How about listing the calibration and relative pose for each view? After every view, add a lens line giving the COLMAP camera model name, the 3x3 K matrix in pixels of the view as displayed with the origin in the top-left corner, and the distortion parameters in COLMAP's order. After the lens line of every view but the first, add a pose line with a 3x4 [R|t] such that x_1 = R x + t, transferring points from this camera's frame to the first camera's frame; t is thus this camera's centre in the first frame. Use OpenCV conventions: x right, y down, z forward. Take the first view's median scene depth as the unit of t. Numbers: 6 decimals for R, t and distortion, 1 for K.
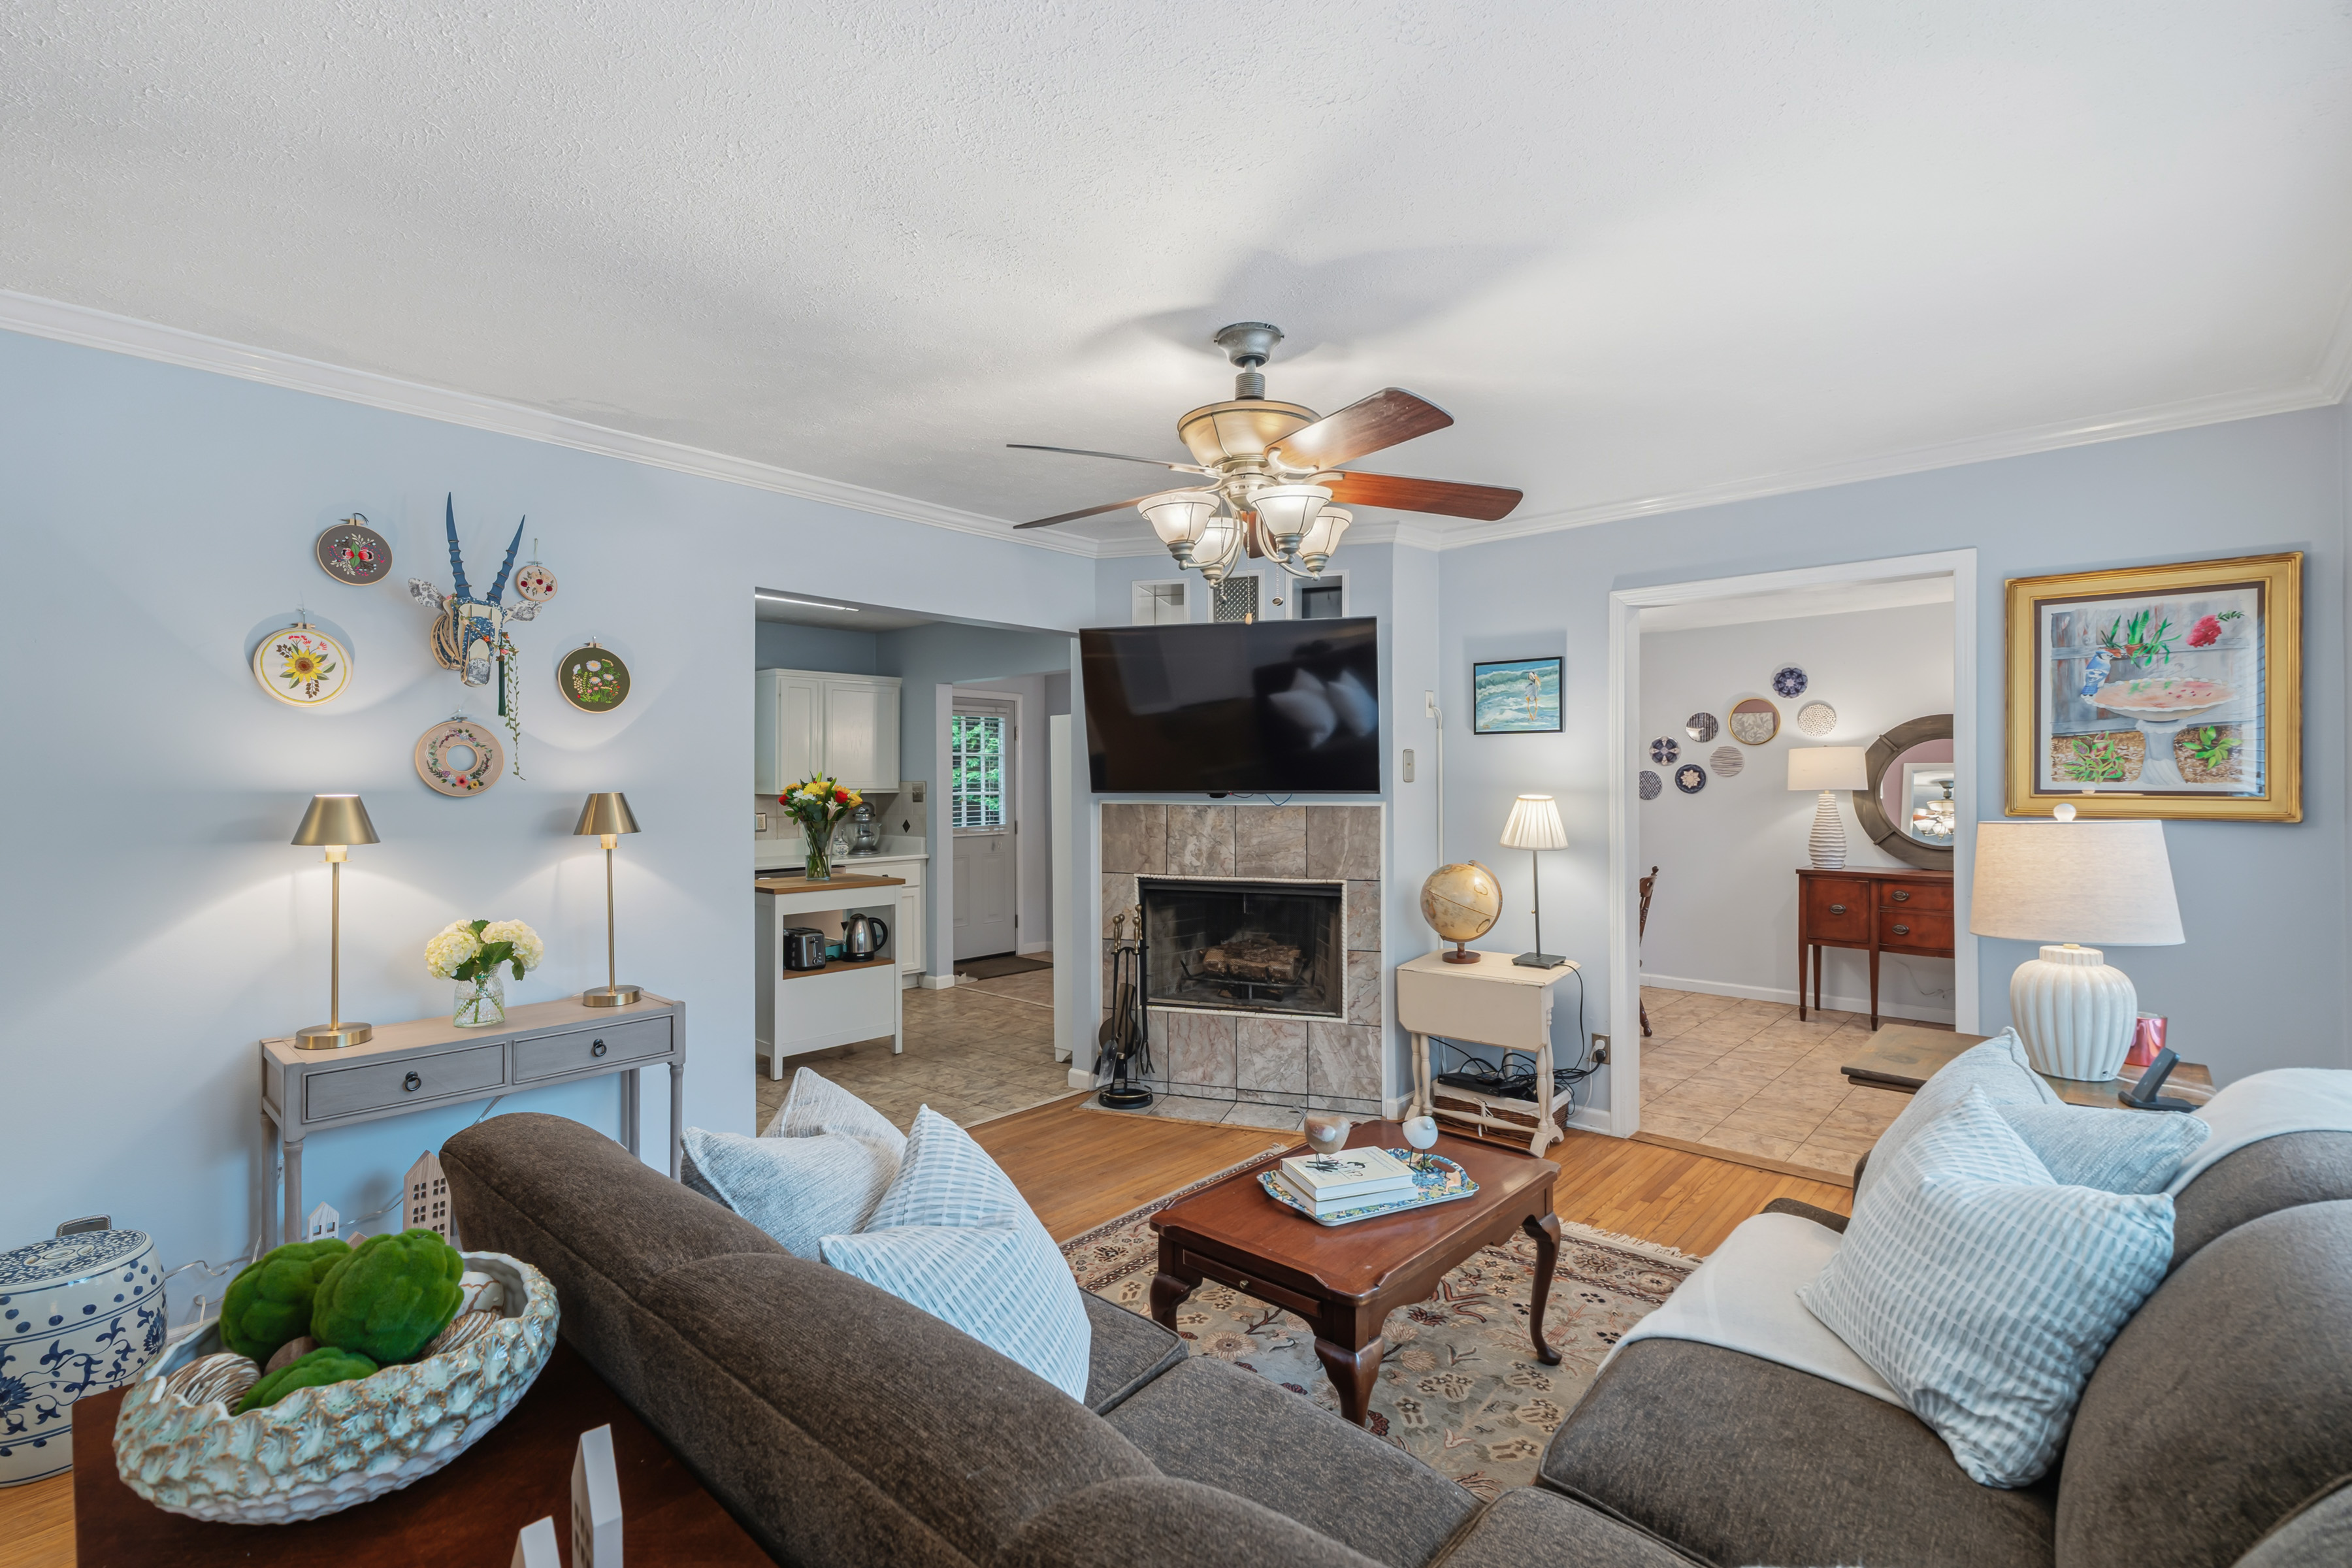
lens RADIAL K [[1076.5, 0, 1195.3], [0, 1076.5, 775.8], [0, 0, 1]] dist [-0.002091, 0.001822]
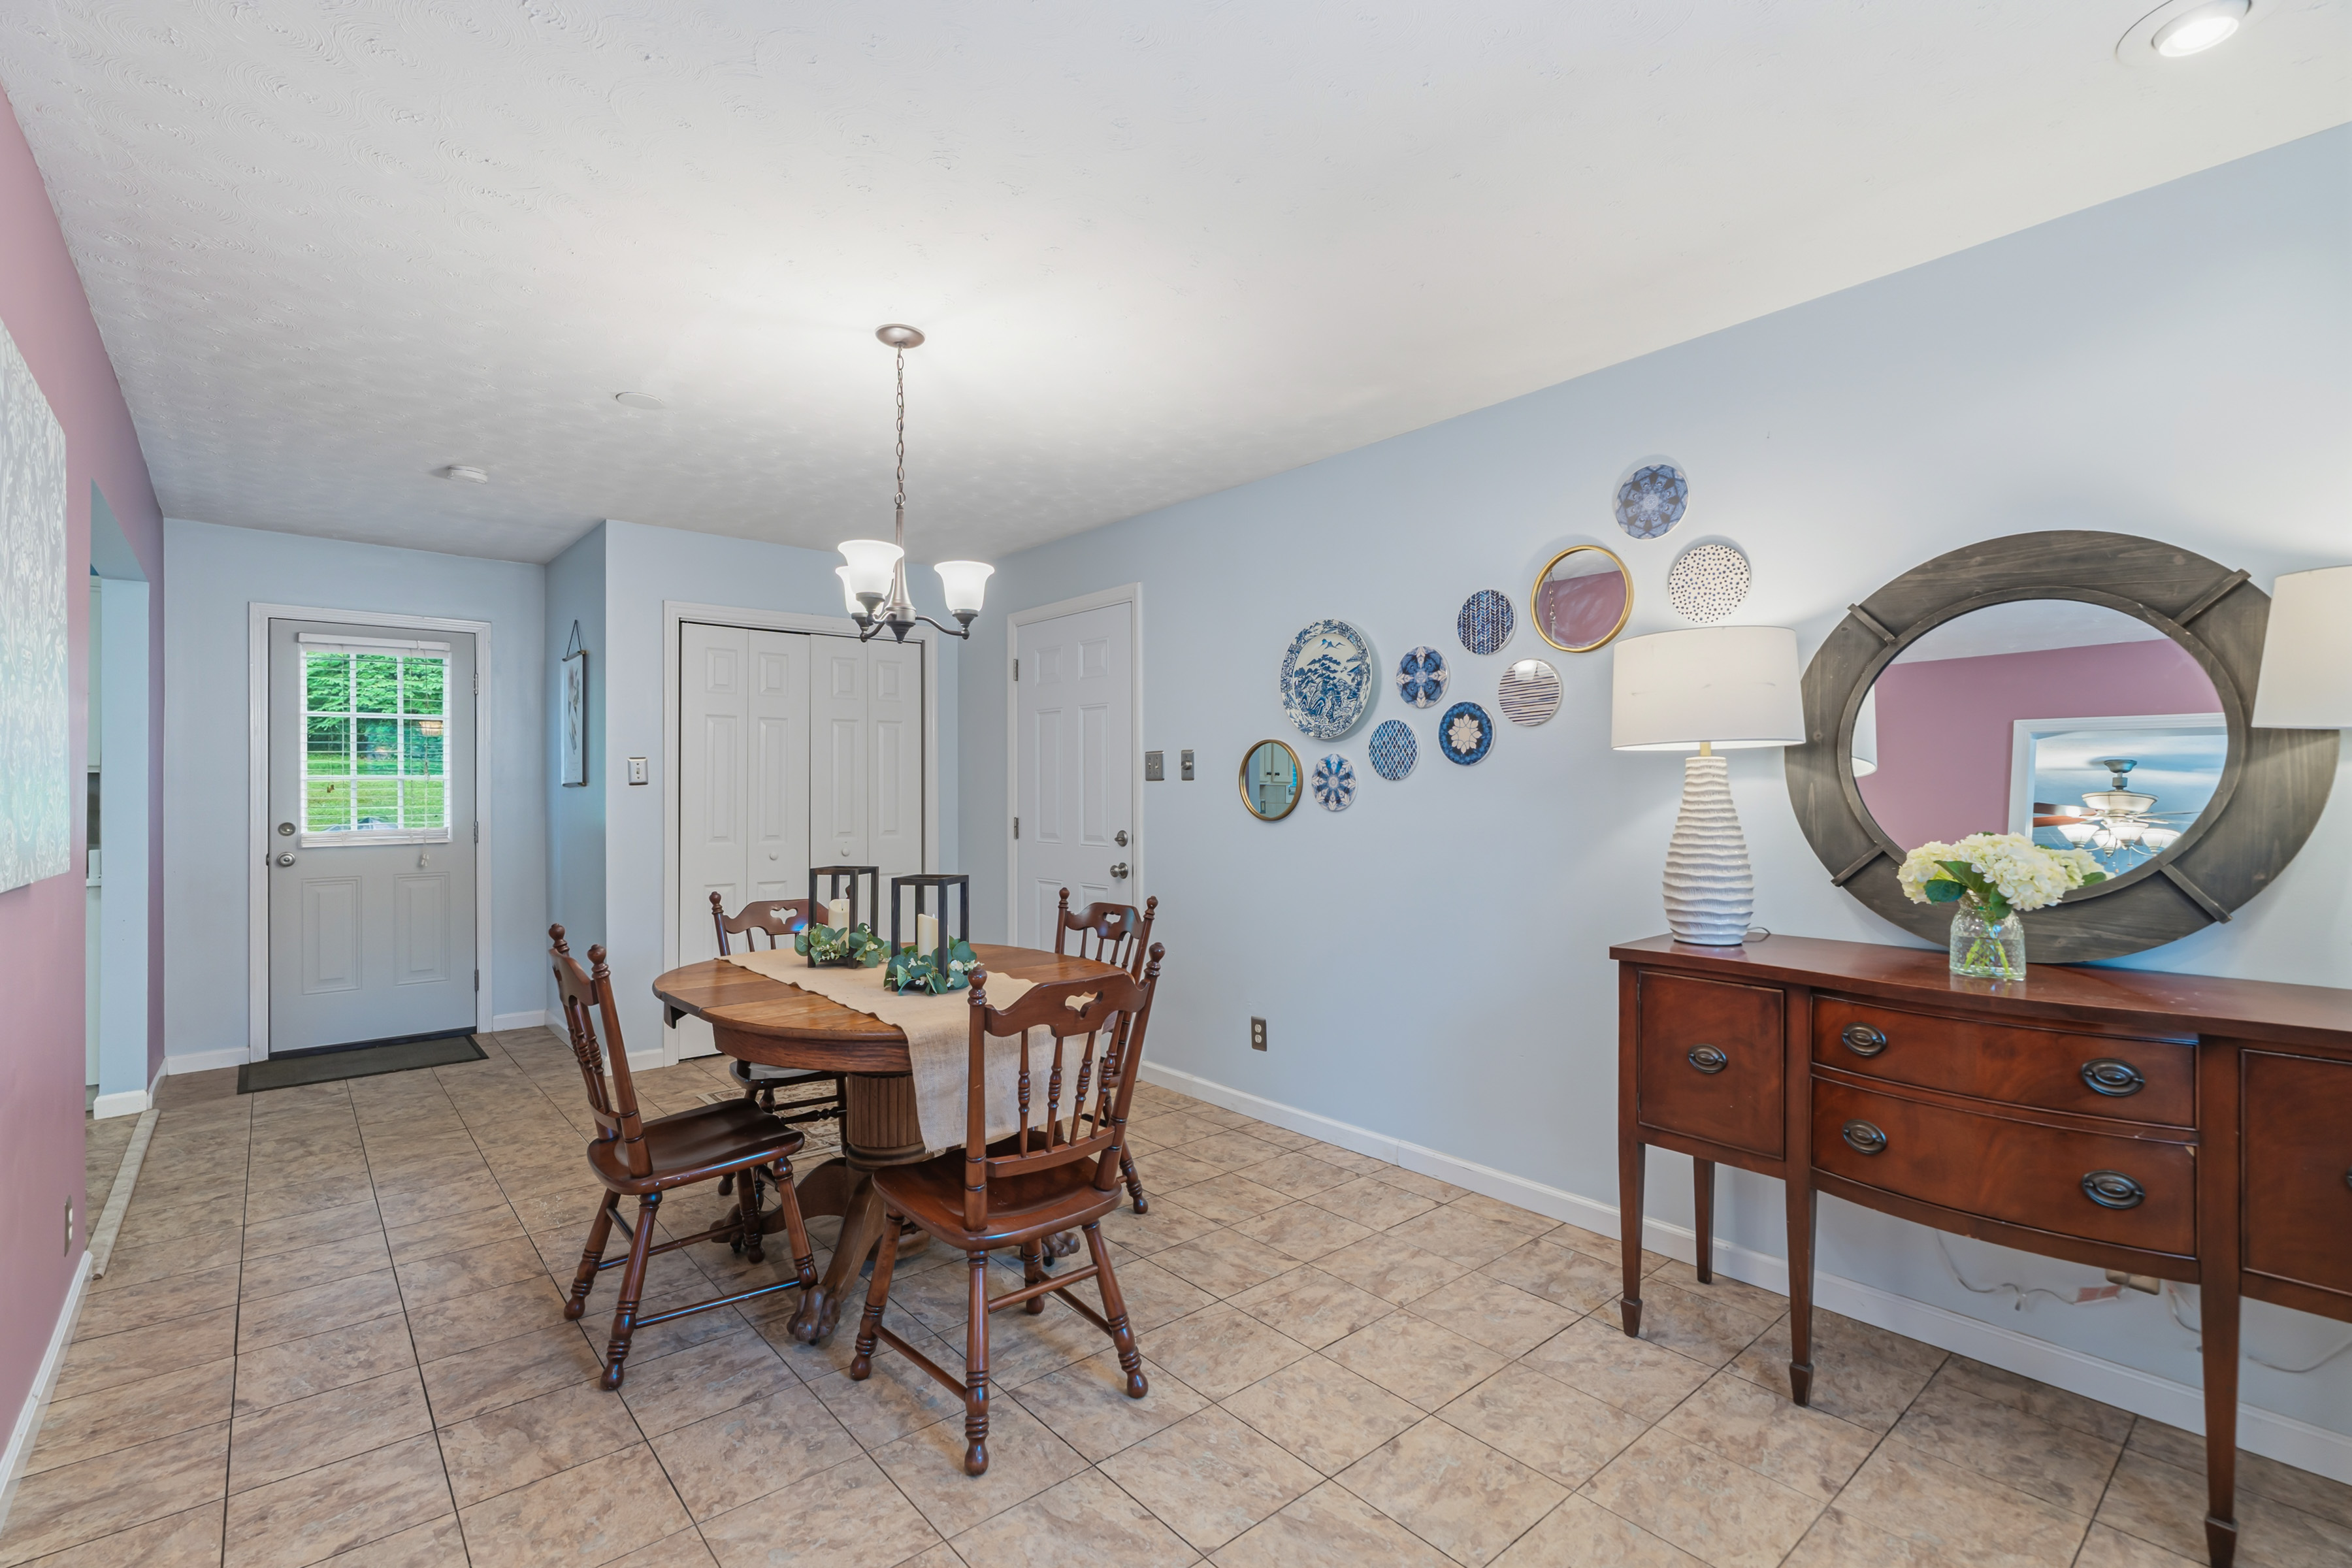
lens RADIAL K [[1076.5, 0, 1182.2], [0, 1076.5, 785.0], [0, 0, 1]] dist [-0.002091, 0.001822]
pose [[0.991626, -0.001524, -0.129136, 0.422259], [0.002298, 0.999980, 0.005846, 0.023282], [0.129124, -0.006094, 0.991610, 0.550064]]
